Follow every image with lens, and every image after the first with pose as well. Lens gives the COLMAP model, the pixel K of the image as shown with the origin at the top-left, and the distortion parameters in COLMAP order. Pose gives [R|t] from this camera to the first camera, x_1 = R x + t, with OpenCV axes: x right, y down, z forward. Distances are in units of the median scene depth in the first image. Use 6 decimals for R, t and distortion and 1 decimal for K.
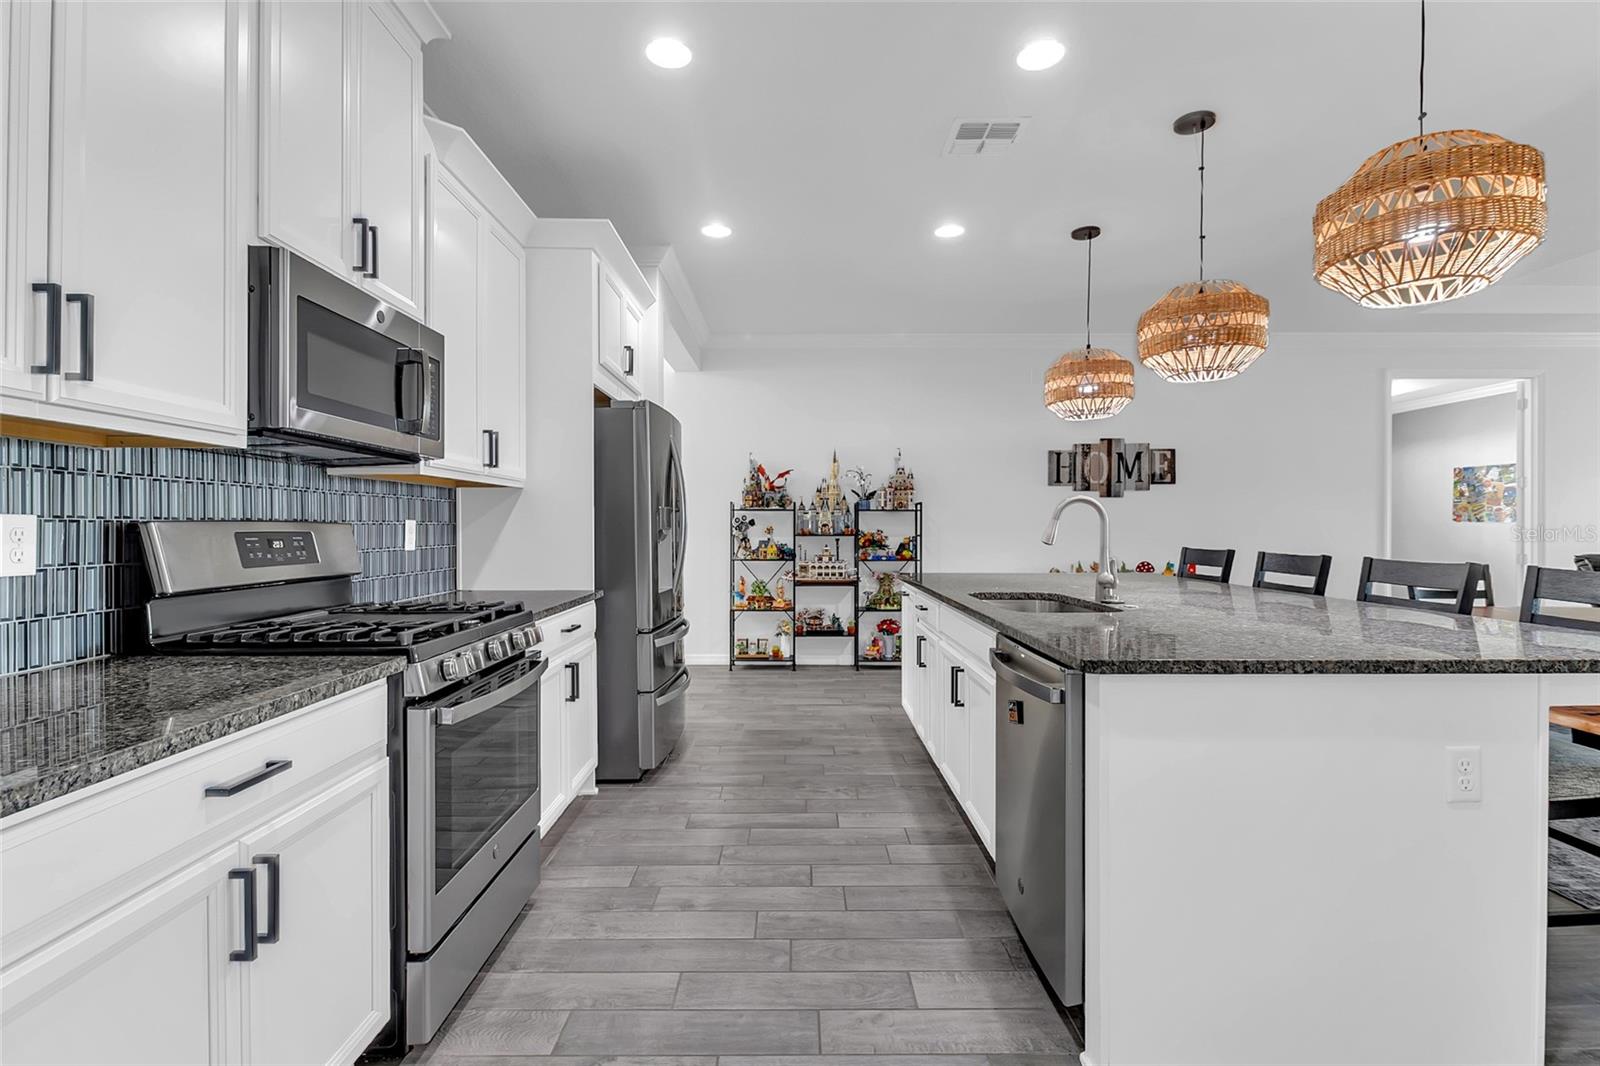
lens RADIAL K [[749.1, 0, 800.0], [0, 749.1, 533.0], [0, 0, 1]] dist [0.005149, -0.001394]
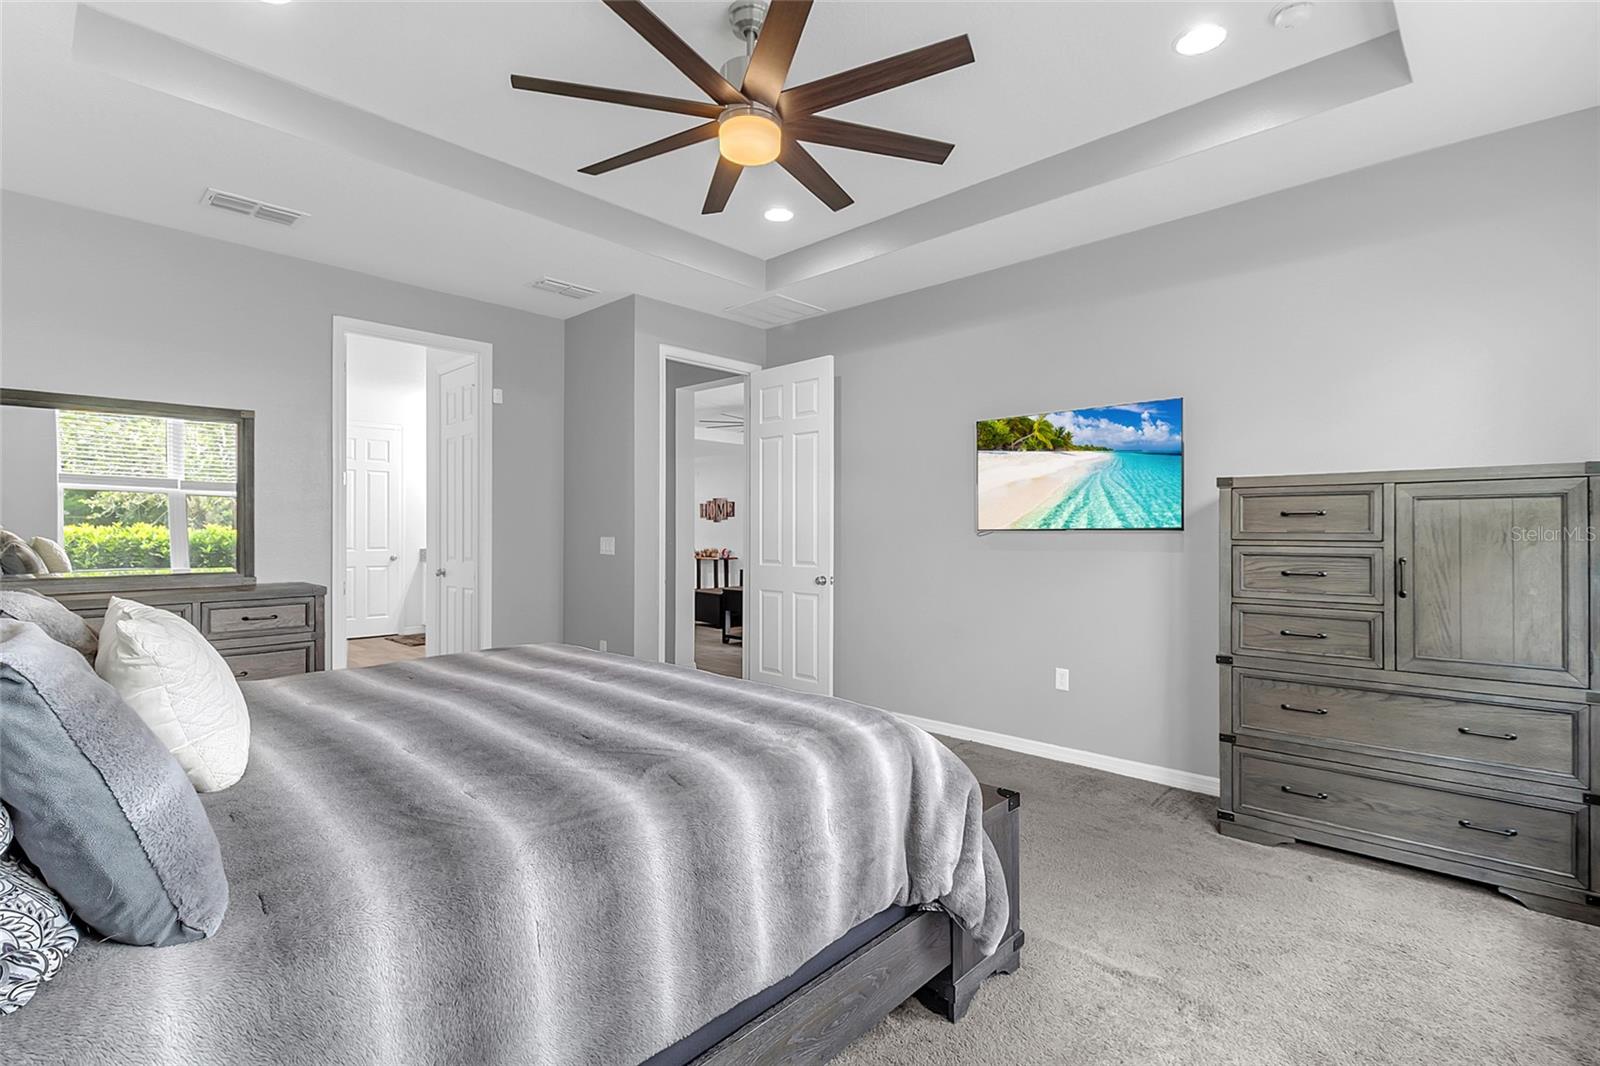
lens RADIAL K [[749.1, 0, 800.0], [0, 749.1, 533.0], [0, 0, 1]] dist [0.005149, -0.001394]
pose [[0.721841, 0.001932, -0.692056, 2.407858], [-0.011846, 0.999884, -0.009564, 0.008834], [0.691958, 0.015102, 0.721780, -0.609599]]
